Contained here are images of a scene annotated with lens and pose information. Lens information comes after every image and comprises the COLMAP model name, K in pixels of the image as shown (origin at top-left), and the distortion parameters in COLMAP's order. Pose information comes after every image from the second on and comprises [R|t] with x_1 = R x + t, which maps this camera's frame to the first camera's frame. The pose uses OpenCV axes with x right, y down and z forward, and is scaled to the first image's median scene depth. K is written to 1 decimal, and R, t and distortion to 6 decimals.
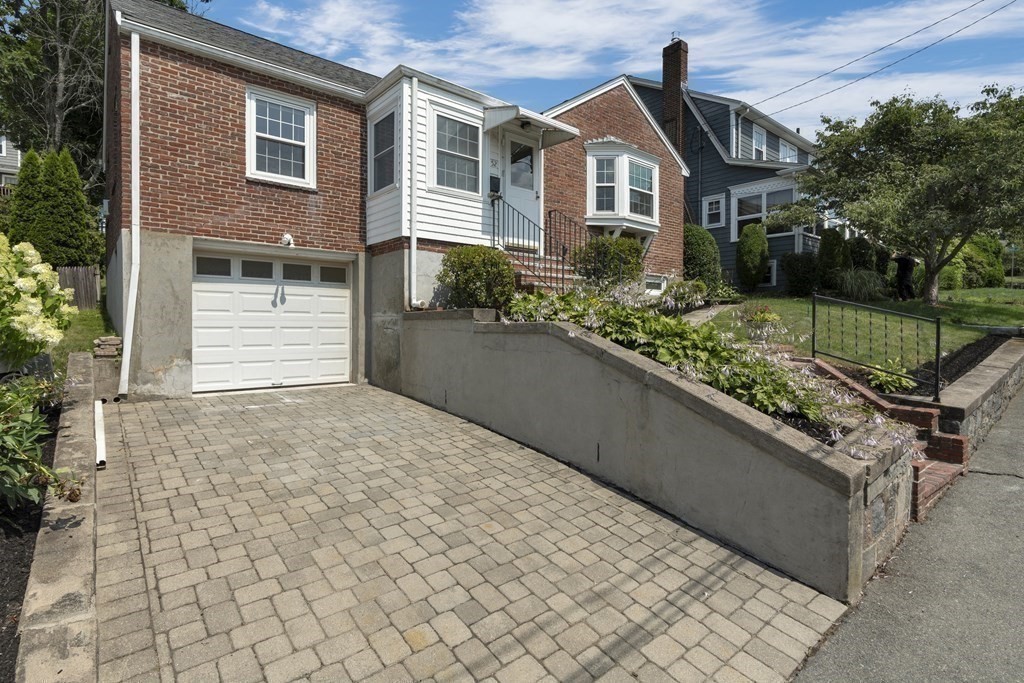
lens RADIAL K [[499.3, 0, 509.9], [0, 499.3, 327.4], [0, 0, 1]] dist [-0.003747, -0.000775]
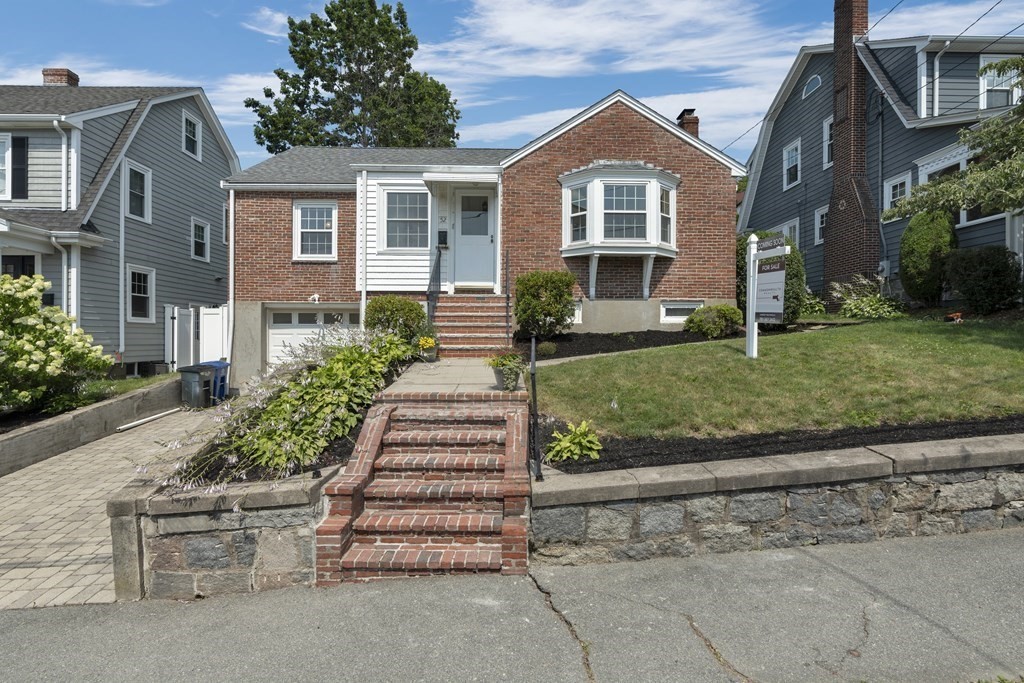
lens RADIAL K [[470.1, 0, 517.8], [0, 470.1, 339.3], [0, 0, 1]] dist [-0.002497, -0.000271]
pose [[0.785372, -0.000369, -0.619024, 0.793248], [-0.002757, 0.999988, -0.004094, -0.042982], [0.619018, 0.004922, 0.785361, 0.242275]]
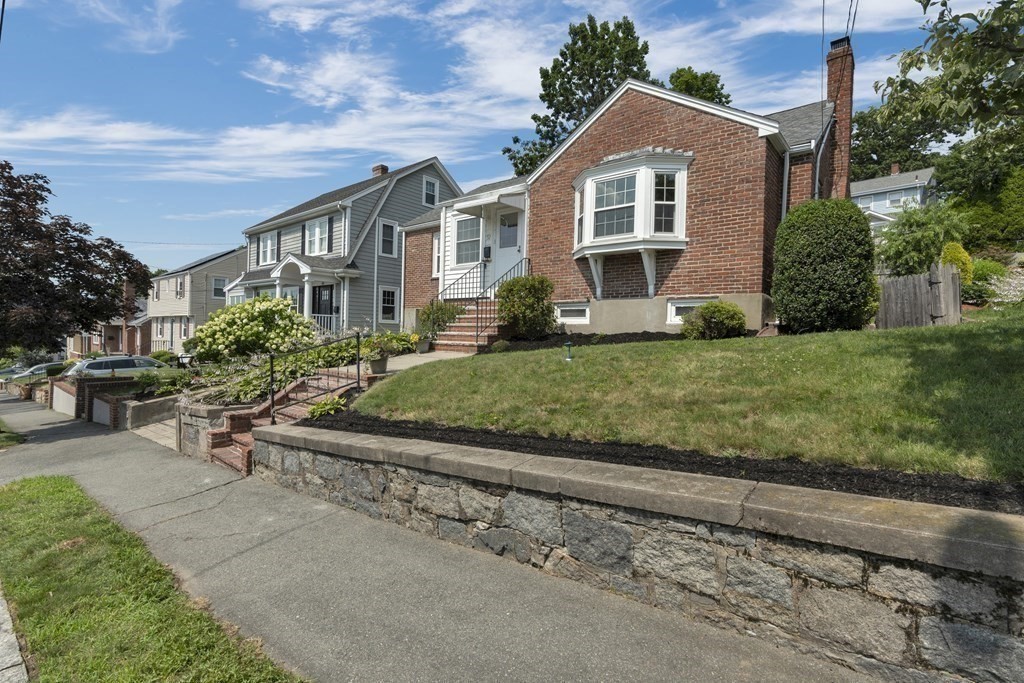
lens RADIAL K [[470.1, 0, 517.8], [0, 470.1, 339.3], [0, 0, 1]] dist [-0.002497, -0.000271]
pose [[0.191391, 0.011275, -0.981449, 1.288596], [-0.028158, 0.999586, 0.005992, -0.051504], [0.981110, 0.026489, 0.191629, 0.836990]]
